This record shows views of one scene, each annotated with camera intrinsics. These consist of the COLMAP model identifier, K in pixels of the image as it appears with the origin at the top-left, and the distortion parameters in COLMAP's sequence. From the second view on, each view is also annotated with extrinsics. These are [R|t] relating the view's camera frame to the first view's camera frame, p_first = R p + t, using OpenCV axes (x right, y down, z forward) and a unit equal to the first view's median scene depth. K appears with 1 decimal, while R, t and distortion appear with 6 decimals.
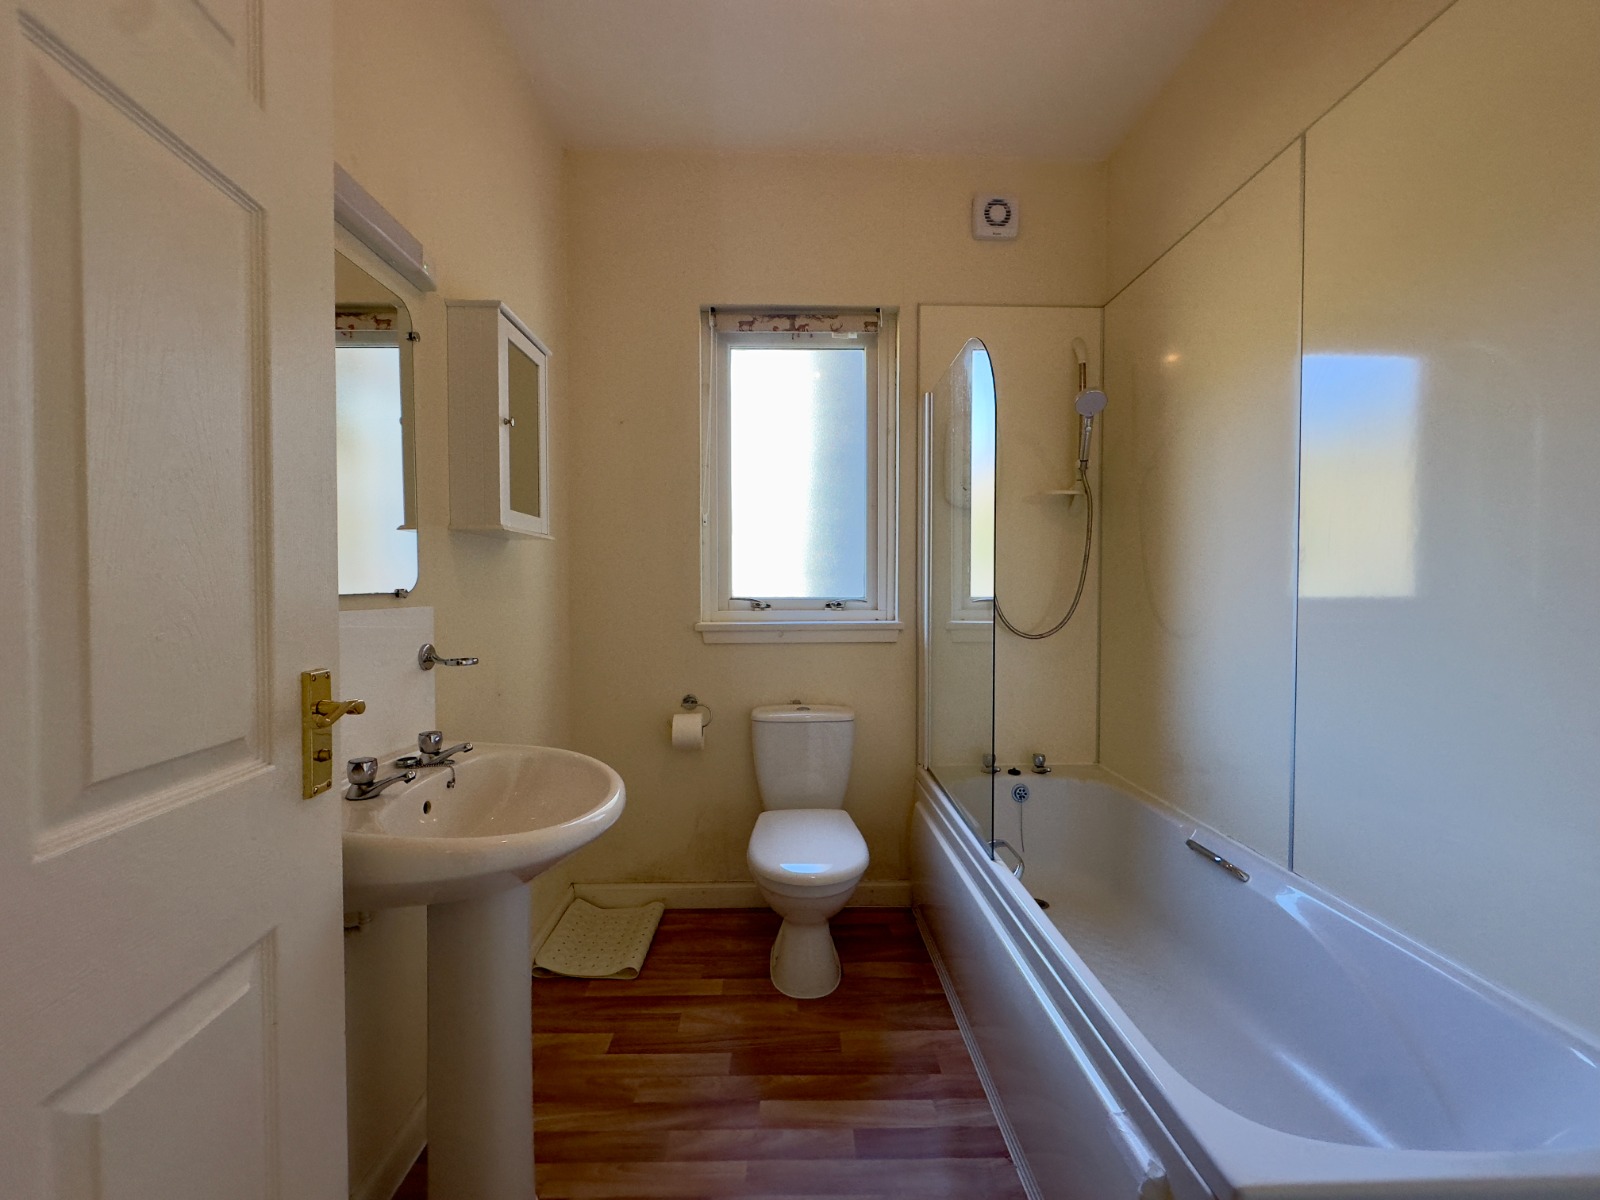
lens RADIAL K [[636.0, 0, 798.1], [0, 636.0, 599.8], [0, 0, 1]] dist [-0.002036, 0.000338]
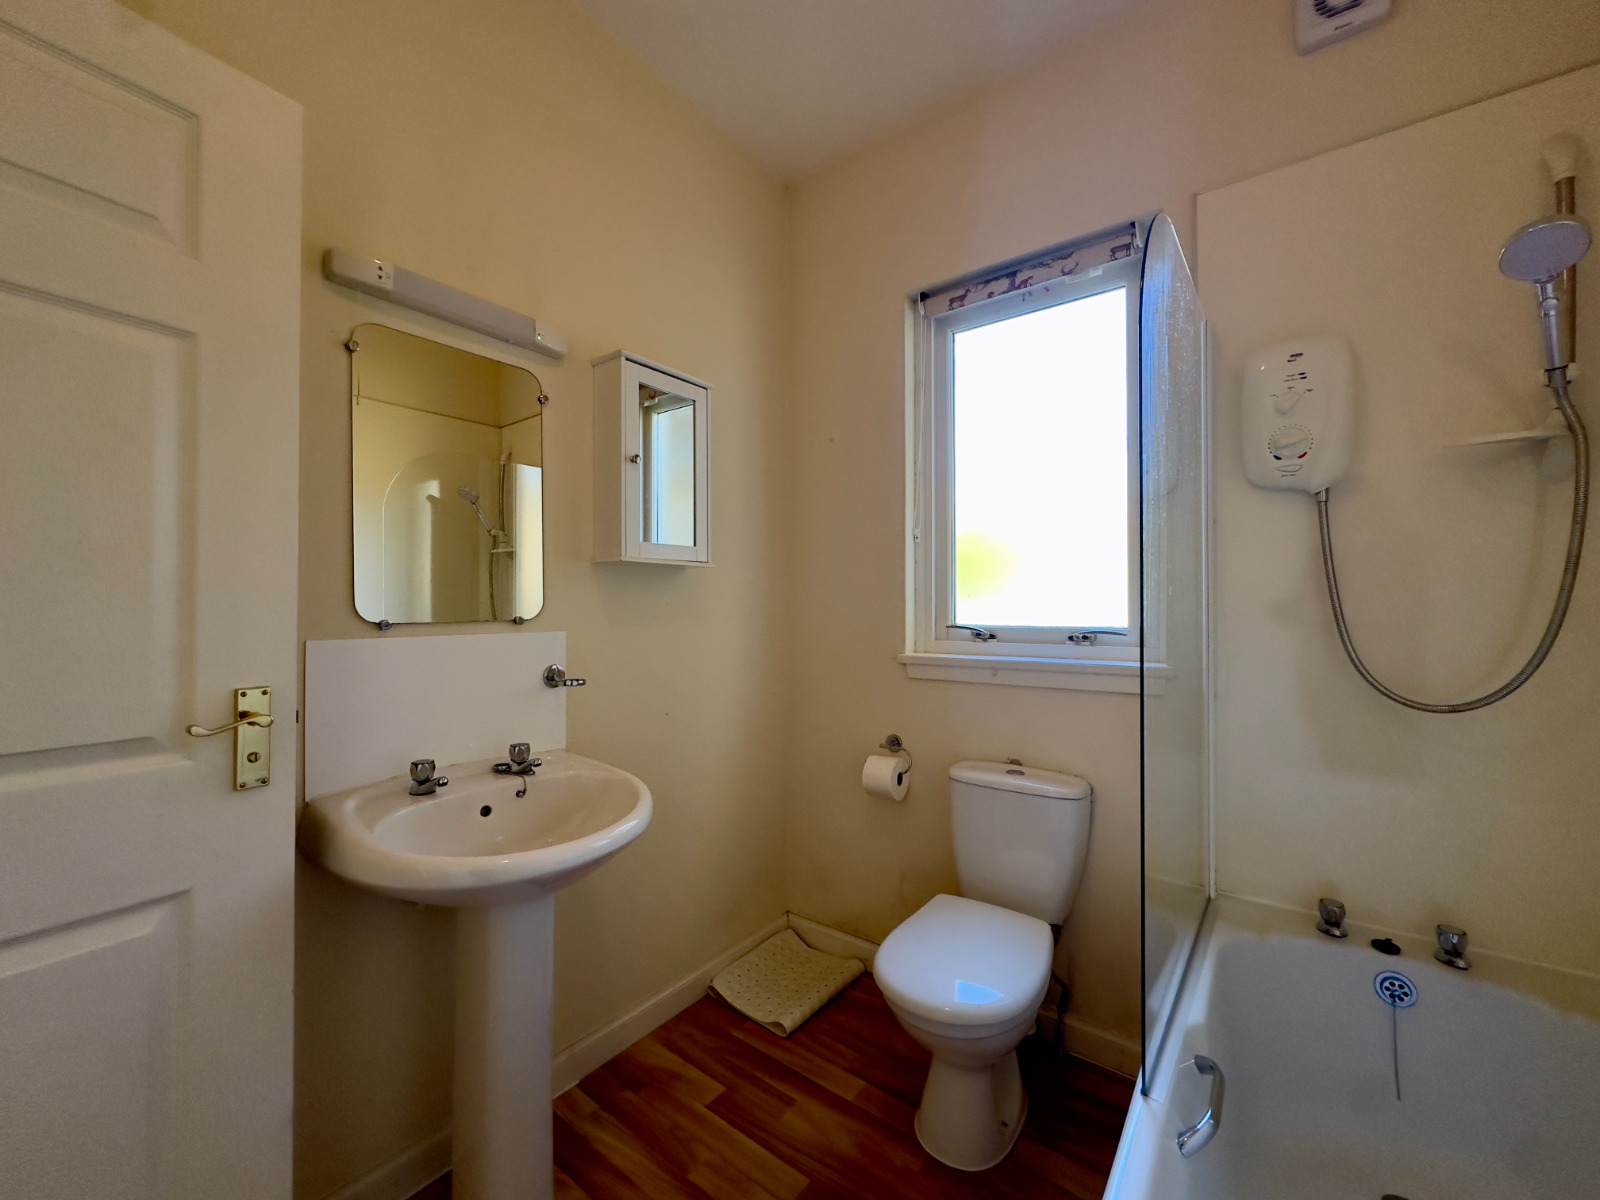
lens RADIAL K [[636.0, 0, 798.1], [0, 636.0, 599.8], [0, 0, 1]] dist [-0.002036, 0.000338]
pose [[0.781394, -0.005671, -0.624012, 0.279877], [-0.012506, 0.999616, -0.024745, -0.014459], [0.623913, 0.027140, 0.781023, 0.226507]]
